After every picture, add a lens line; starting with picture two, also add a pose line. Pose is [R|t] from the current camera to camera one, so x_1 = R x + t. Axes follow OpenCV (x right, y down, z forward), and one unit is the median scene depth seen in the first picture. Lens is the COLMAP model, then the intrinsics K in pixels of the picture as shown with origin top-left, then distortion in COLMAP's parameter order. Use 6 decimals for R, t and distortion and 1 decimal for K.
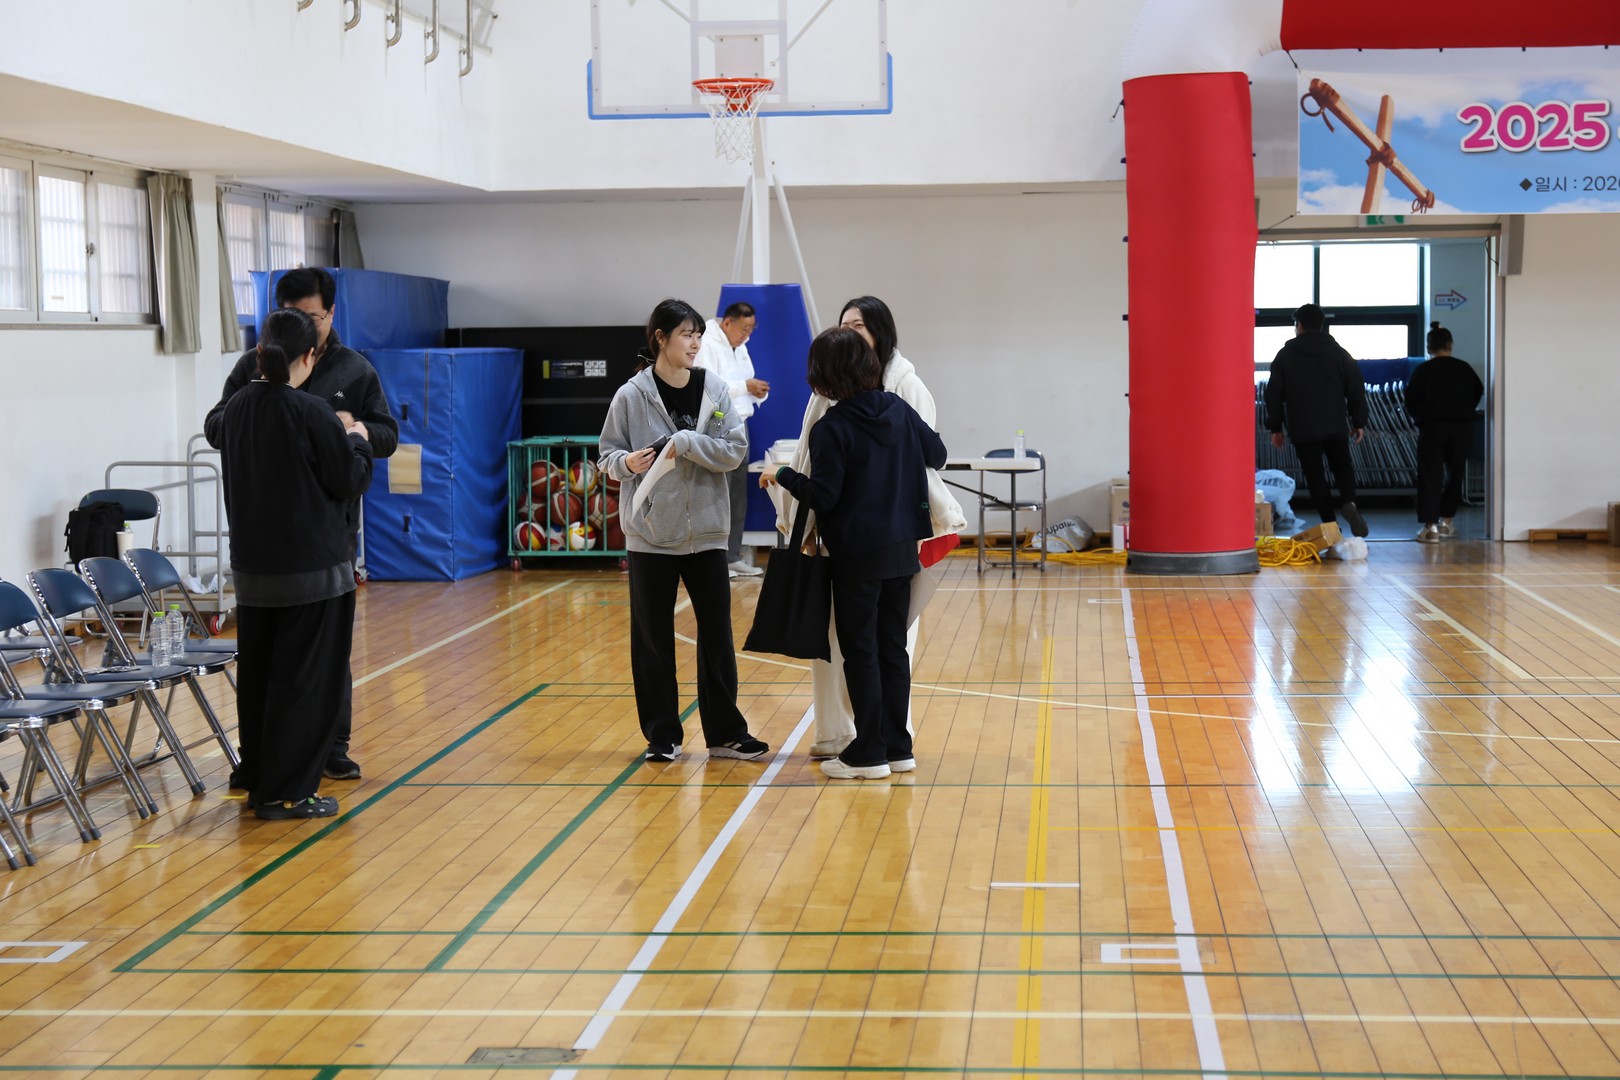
lens RADIAL K [[3944.7, 0, 810.0], [0, 3944.7, 540.0], [0, 0, 1]] dist [-0.003805, 0.836838]
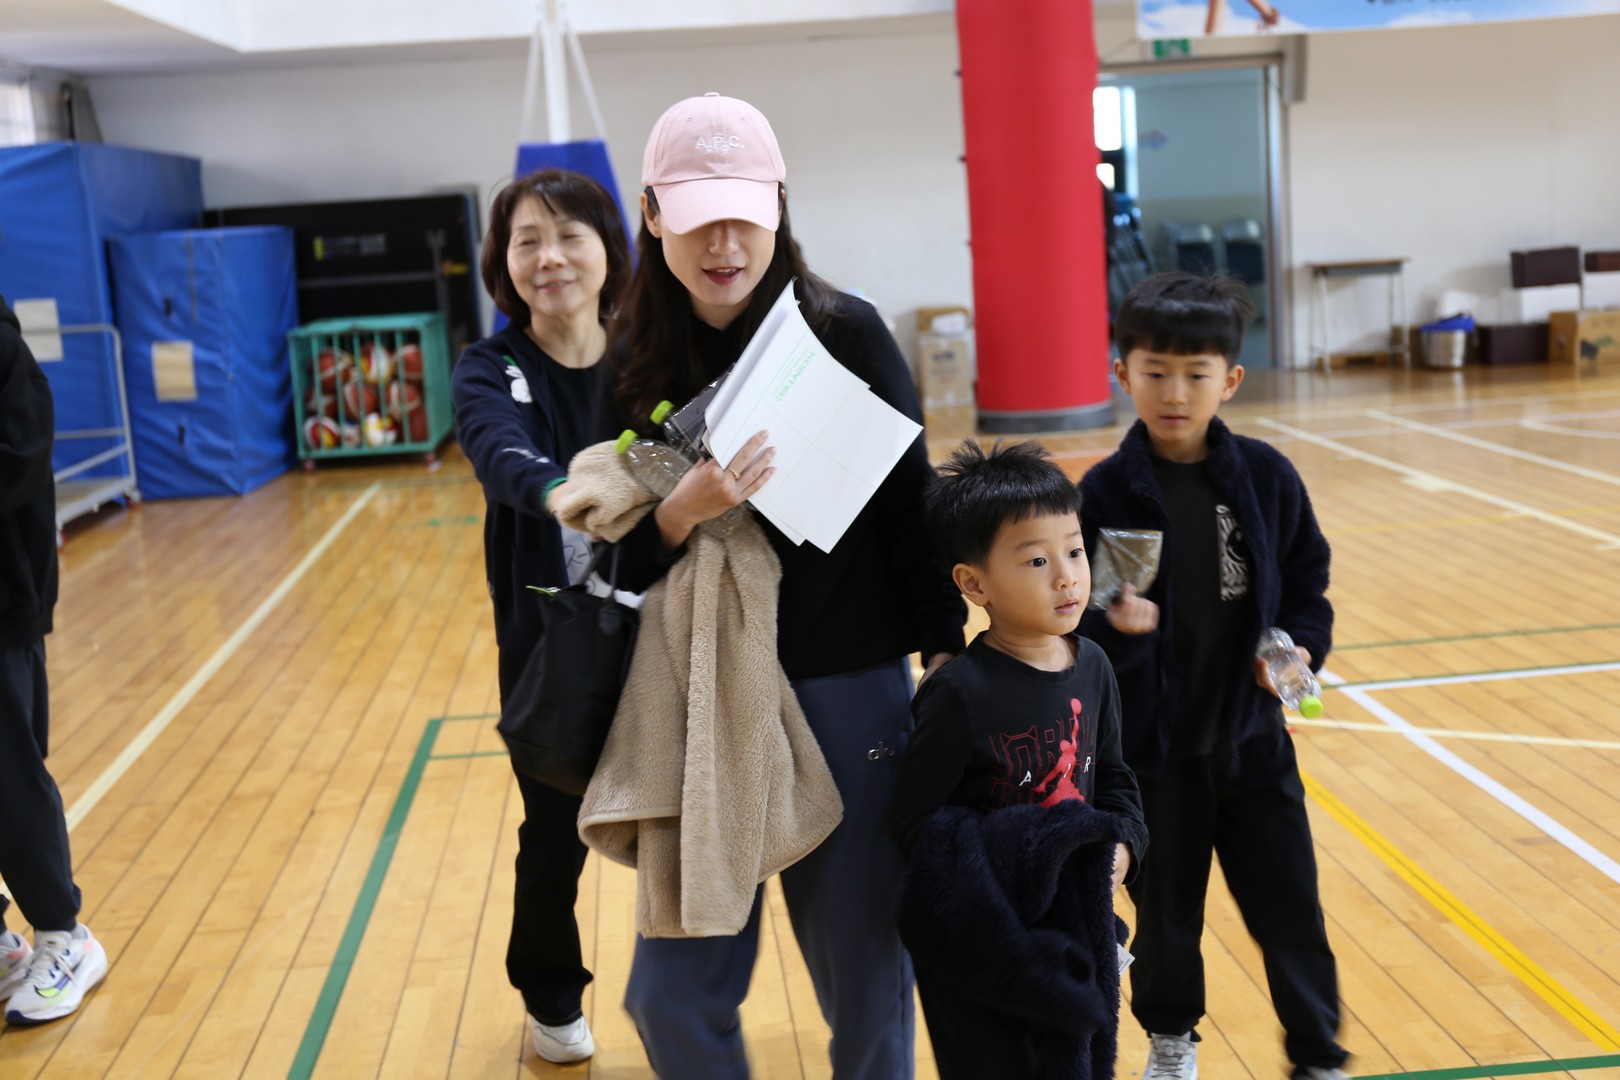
lens RADIAL K [[2168.3, 0, 810.0], [0, 2168.3, 540.0], [0, 0, 1]] dist [0.029525, -0.037053]
pose [[0.980276, -0.076949, 0.182039, -0.053830], [0.058936, 0.992998, 0.102378, -0.021355], [-0.188642, -0.089630, 0.977947, 0.487965]]
